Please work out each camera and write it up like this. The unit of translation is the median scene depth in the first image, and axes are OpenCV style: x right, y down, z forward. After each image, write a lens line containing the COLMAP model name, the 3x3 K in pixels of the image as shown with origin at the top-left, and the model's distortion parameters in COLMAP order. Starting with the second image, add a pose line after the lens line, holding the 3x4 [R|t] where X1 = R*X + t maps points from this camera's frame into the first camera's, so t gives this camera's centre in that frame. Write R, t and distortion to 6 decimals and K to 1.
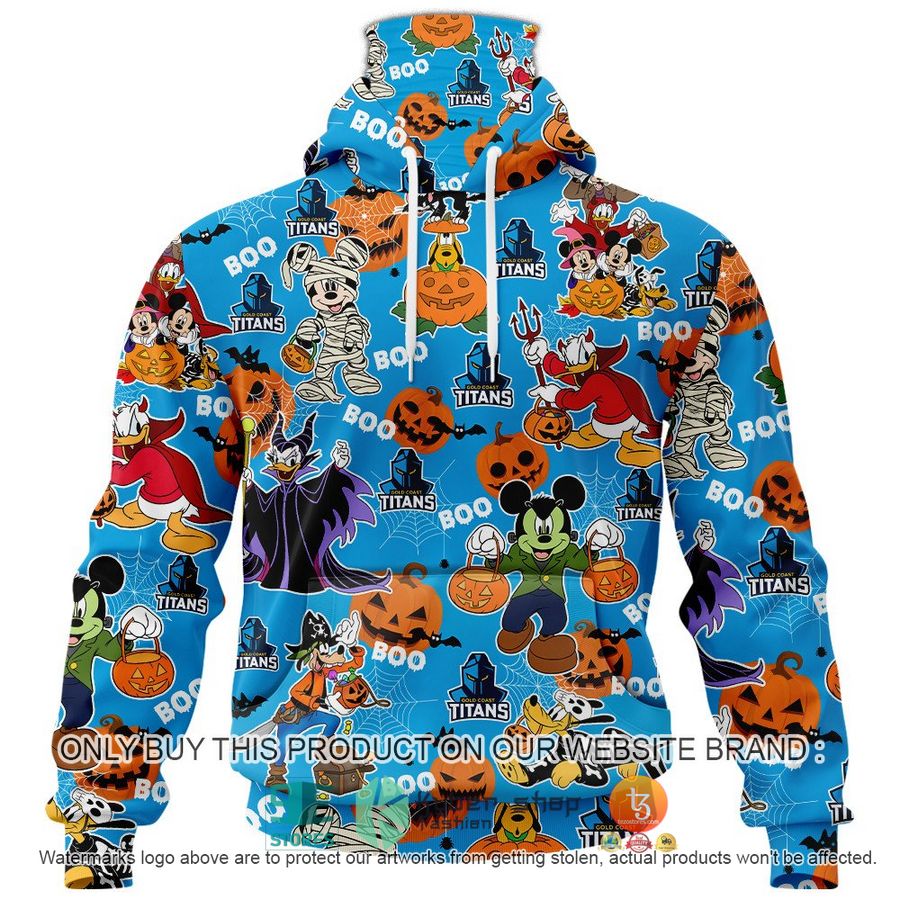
lens RADIAL K [[4826.1, 0, 452.8], [0, 4826.1, 442.4], [0, 0, 1]] dist [0.556414, 0.000000]
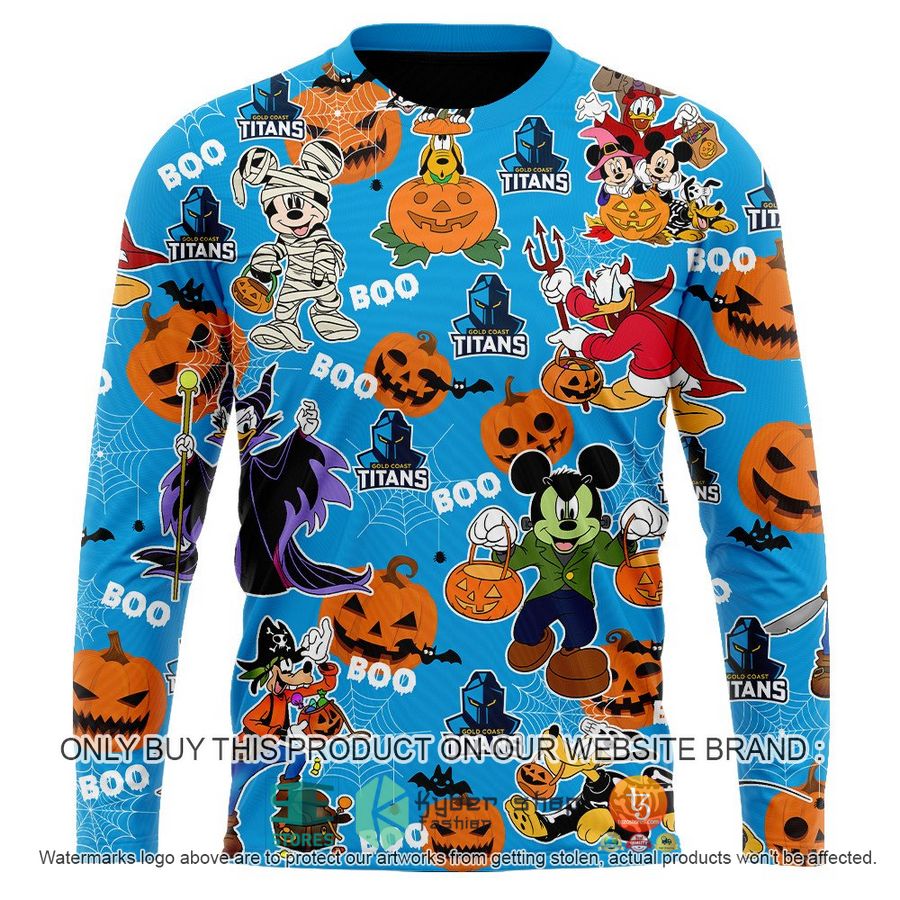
lens RADIAL K [[4826.1, 0, 448.0], [0, 4826.1, 453.9], [0, 0, 1]] dist [0.556414, 0.000000]
pose [[1.000000, -0.000077, -0.000984, 0.000333], [0.000080, 0.999997, 0.002347, 0.006529], [0.000984, -0.002347, 0.999997, 0.216768]]
